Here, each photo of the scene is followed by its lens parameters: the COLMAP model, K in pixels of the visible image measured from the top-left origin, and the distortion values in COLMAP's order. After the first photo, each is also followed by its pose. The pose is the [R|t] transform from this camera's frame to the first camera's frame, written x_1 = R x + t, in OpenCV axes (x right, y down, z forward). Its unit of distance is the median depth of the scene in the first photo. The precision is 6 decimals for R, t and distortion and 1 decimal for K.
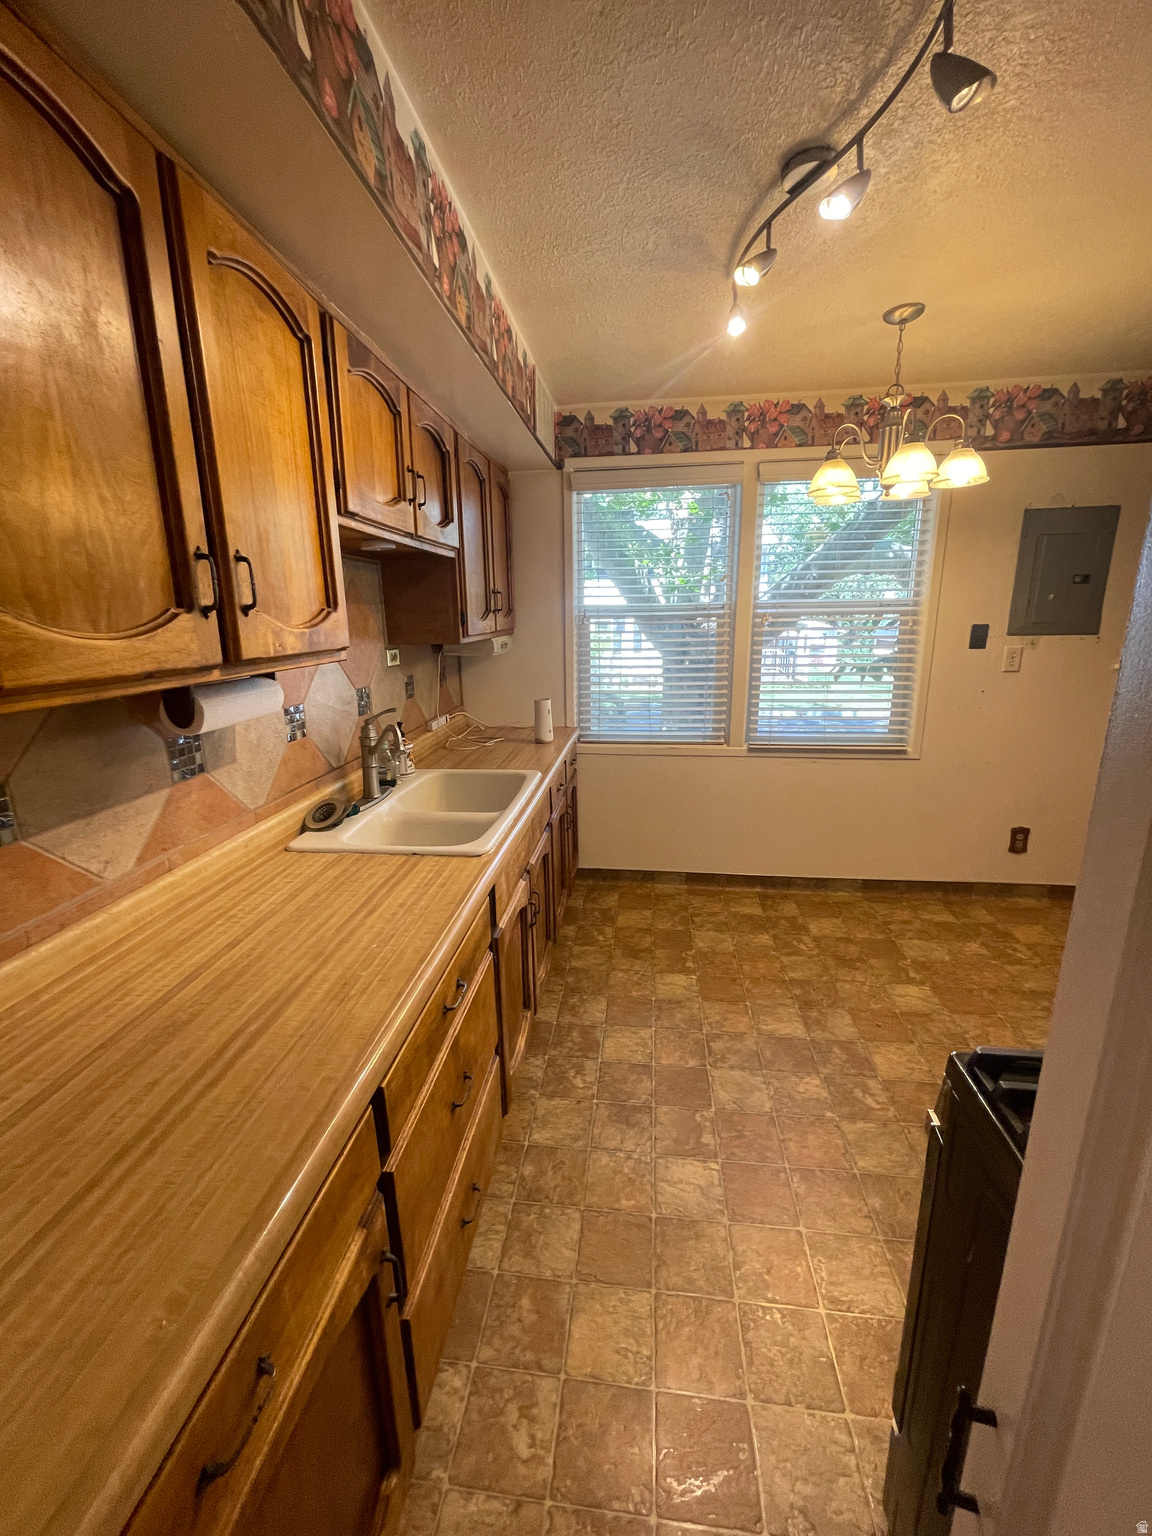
lens RADIAL K [[621.2, 0, 575.4], [0, 621.2, 764.0], [0, 0, 1]] dist [0.001737, -0.000605]
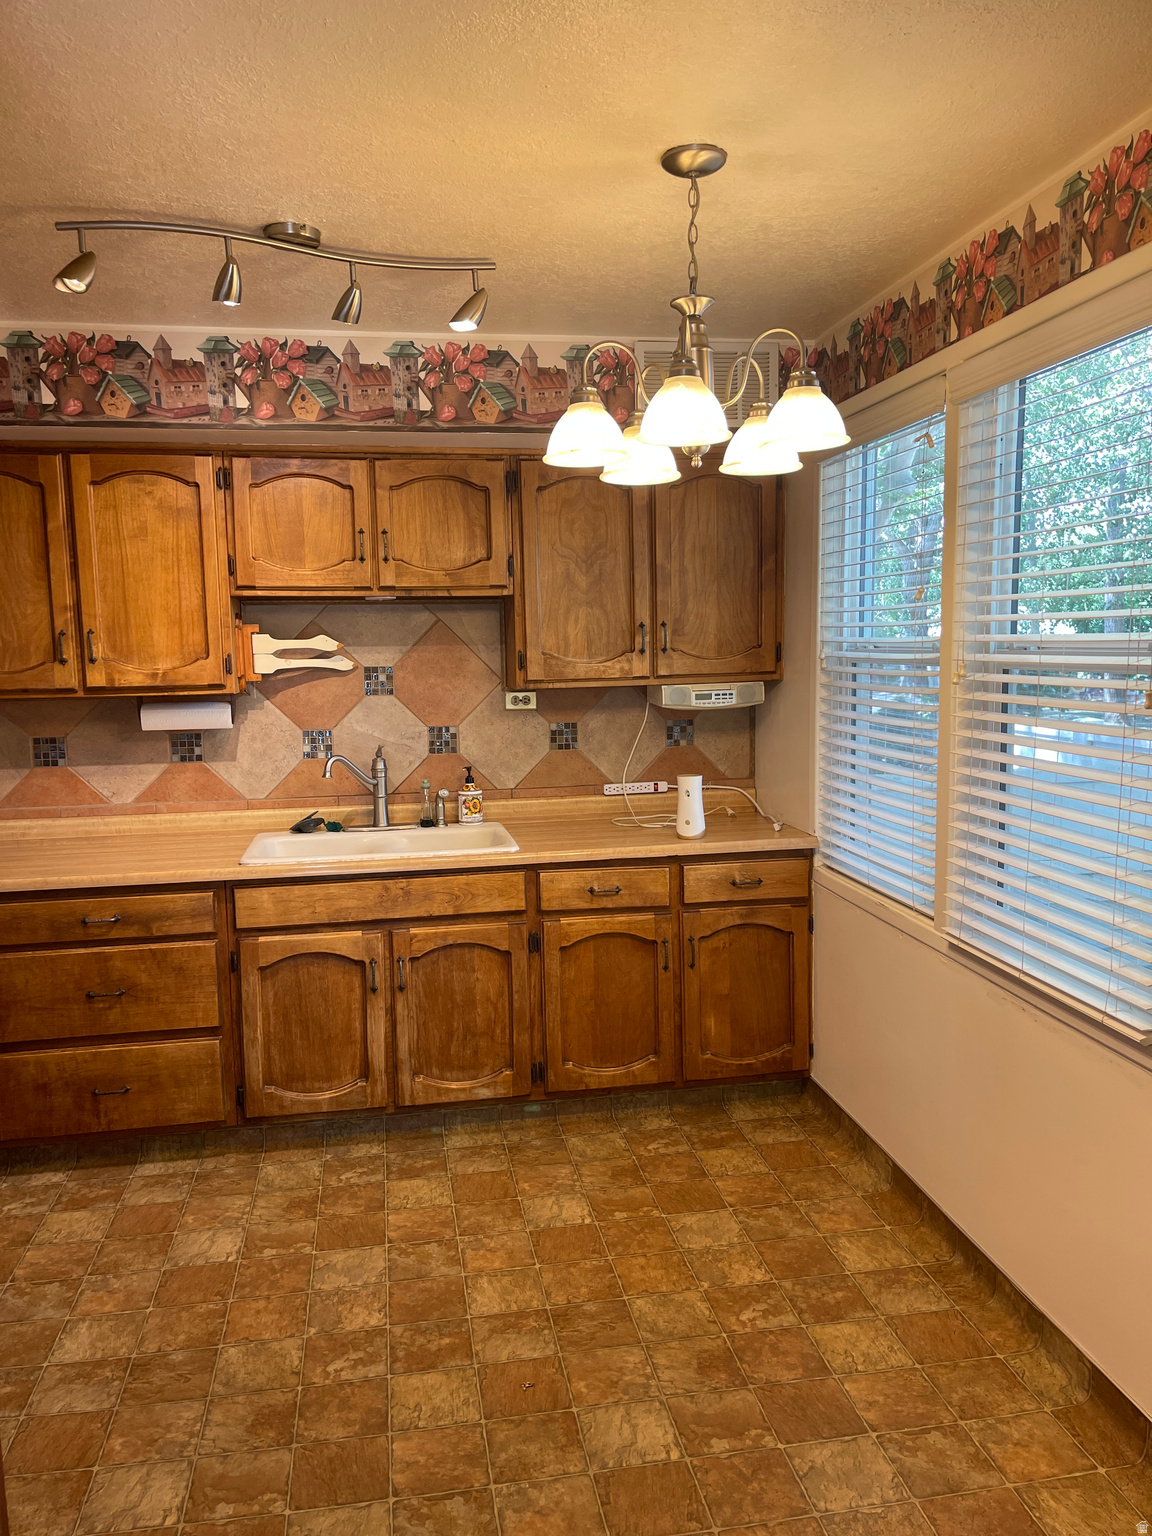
lens RADIAL K [[1162.4, 0, 571.3], [0, 1162.4, 782.8], [0, 0, 1]] dist [0.067820, -0.088814]
pose [[0.281710, 0.127145, -0.951038, 1.877652], [-0.214979, 0.974347, 0.066581, -0.252693], [0.935106, 0.185696, 0.301816, 0.796408]]
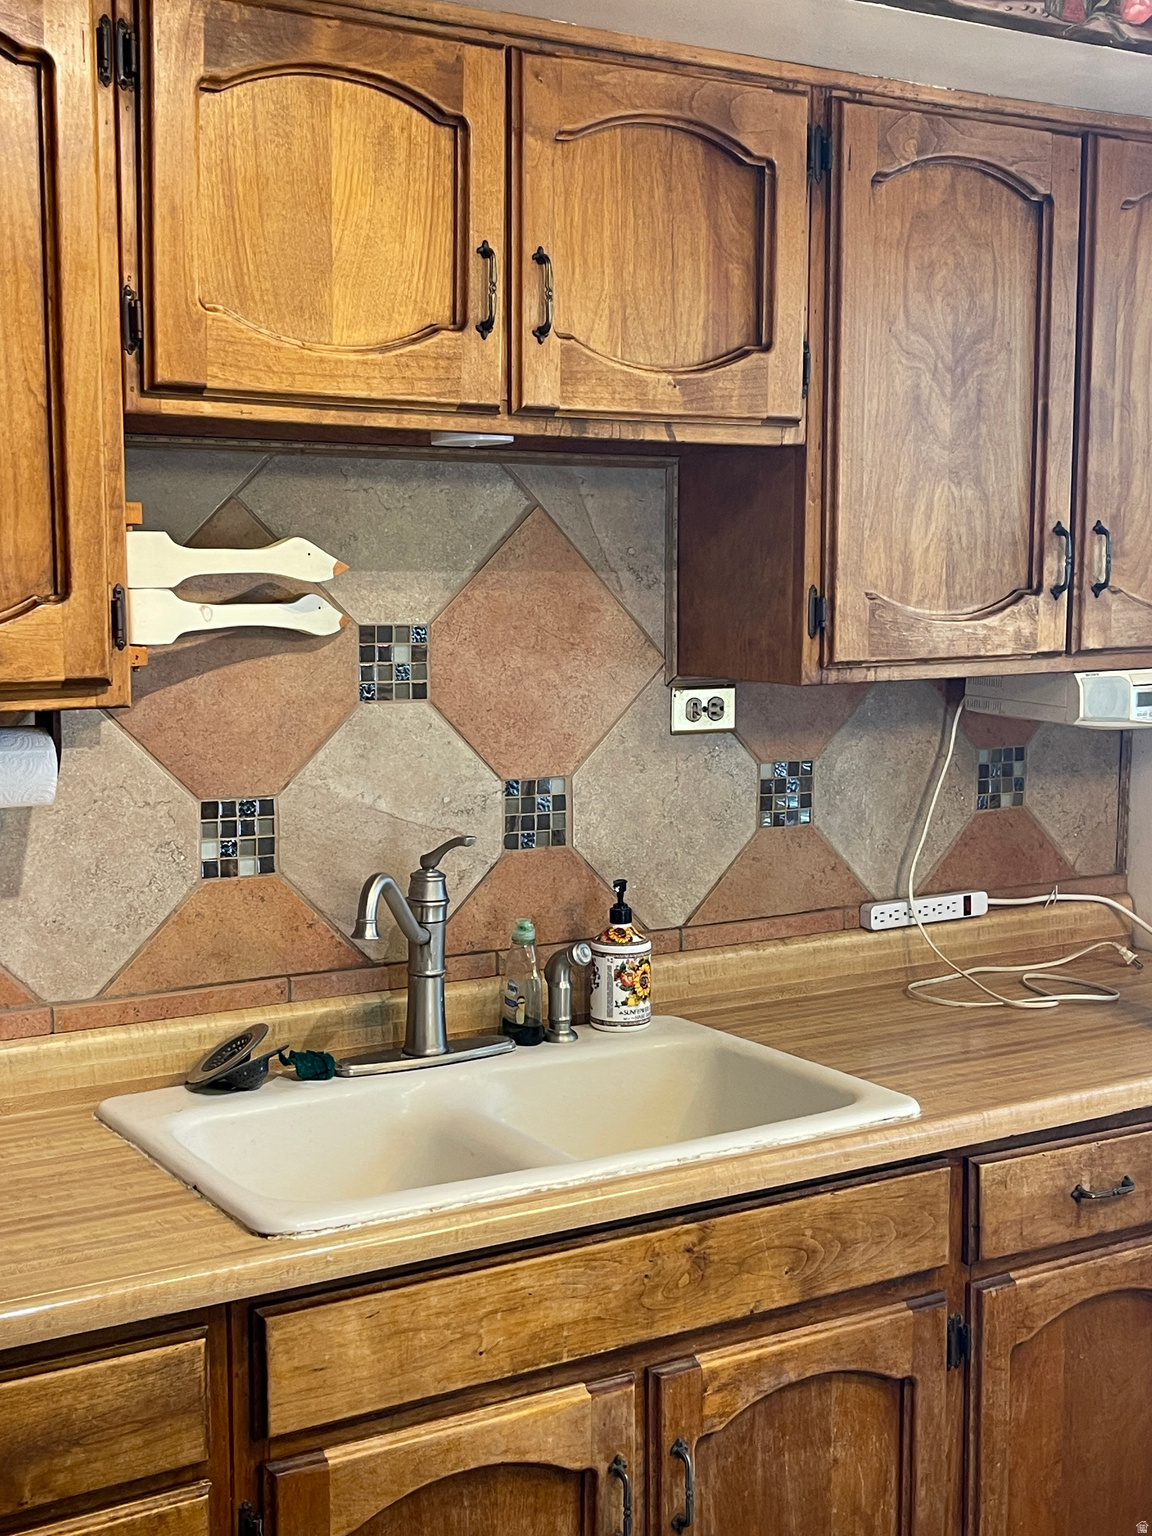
lens RADIAL K [[1957.6, 0, 589.5], [0, 1957.6, 793.1], [0, 0, 1]] dist [0.042654, 0.000000]
pose [[0.625575, 0.108768, -0.772545, 0.779273], [-0.196020, 0.980381, -0.020699, -0.118191], [0.755137, 0.164383, 0.634623, 0.305253]]
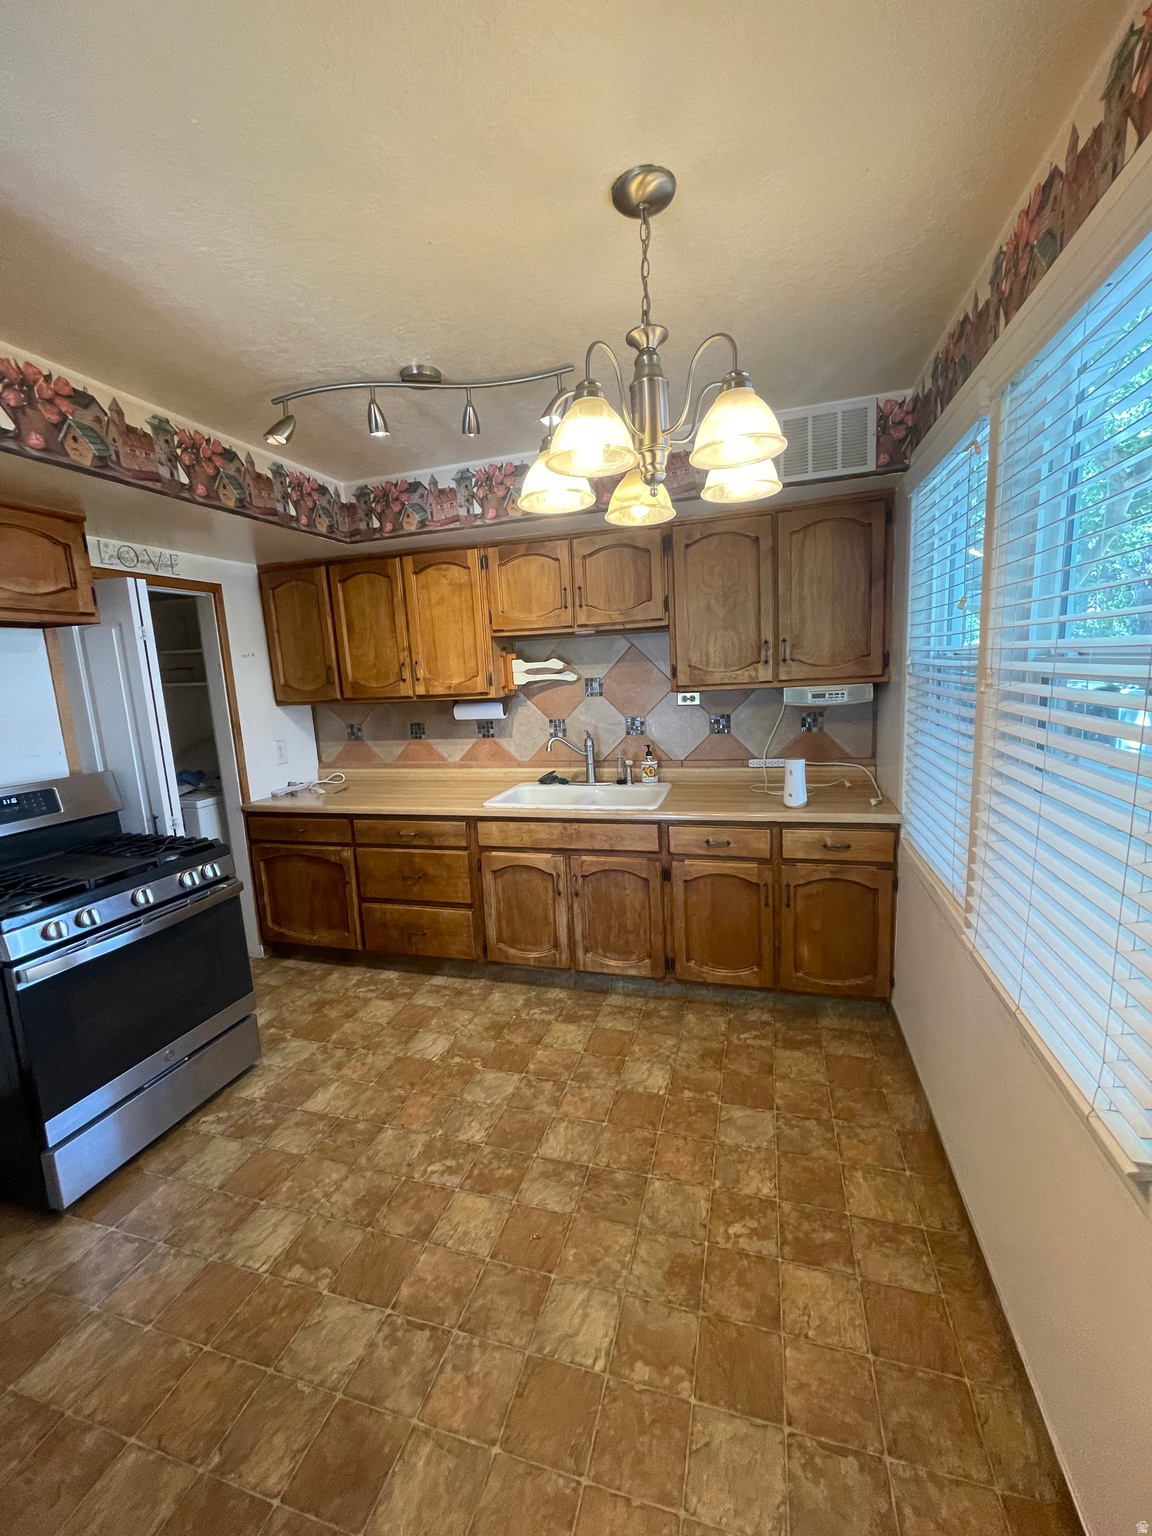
lens RADIAL K [[621.2, 0, 569.4], [0, 621.2, 766.3], [0, 0, 1]] dist [0.001737, -0.000605]
pose [[-0.173739, 0.184859, -0.967286, 1.422548], [-0.178994, 0.959935, 0.215604, -0.374006], [0.968388, 0.210597, -0.133690, 1.324771]]
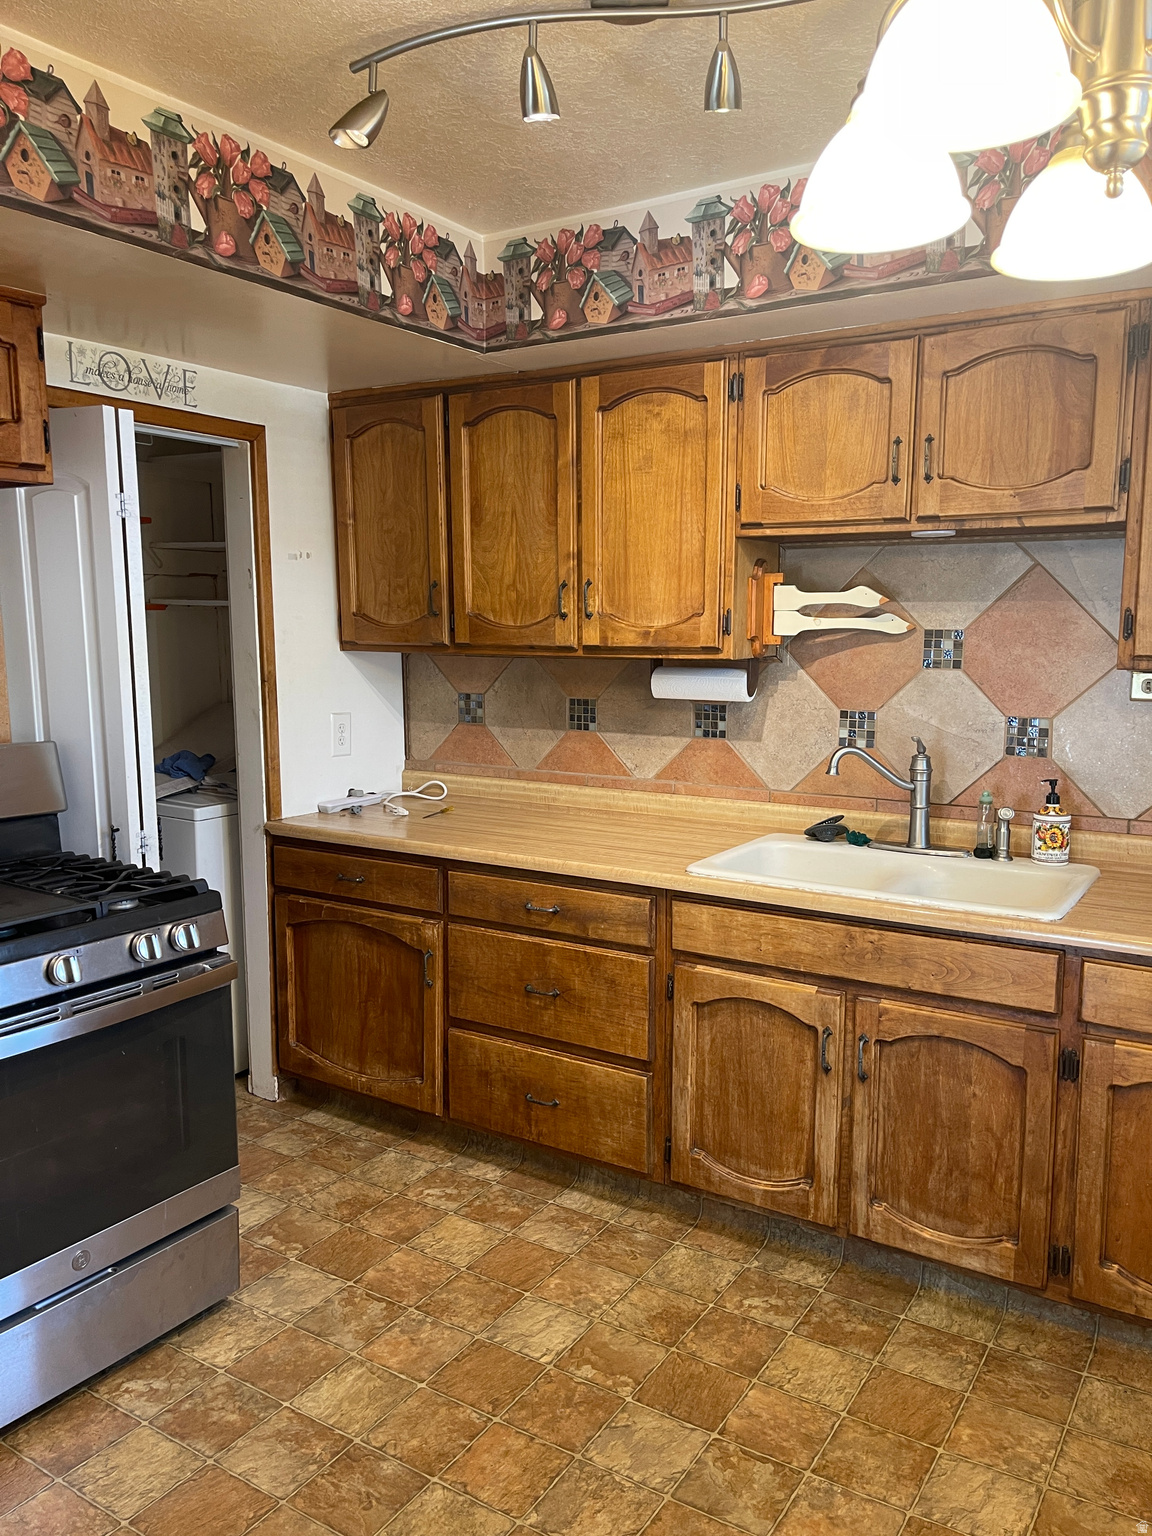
lens RADIAL K [[1162.4, 0, 579.0], [0, 1162.4, 785.1], [0, 0, 1]] dist [0.067820, -0.088814]
pose [[-0.431849, 0.150135, -0.889363, 1.315775], [-0.204573, 0.944047, 0.258701, -0.358210], [0.878440, 0.293659, -0.376972, 1.329501]]
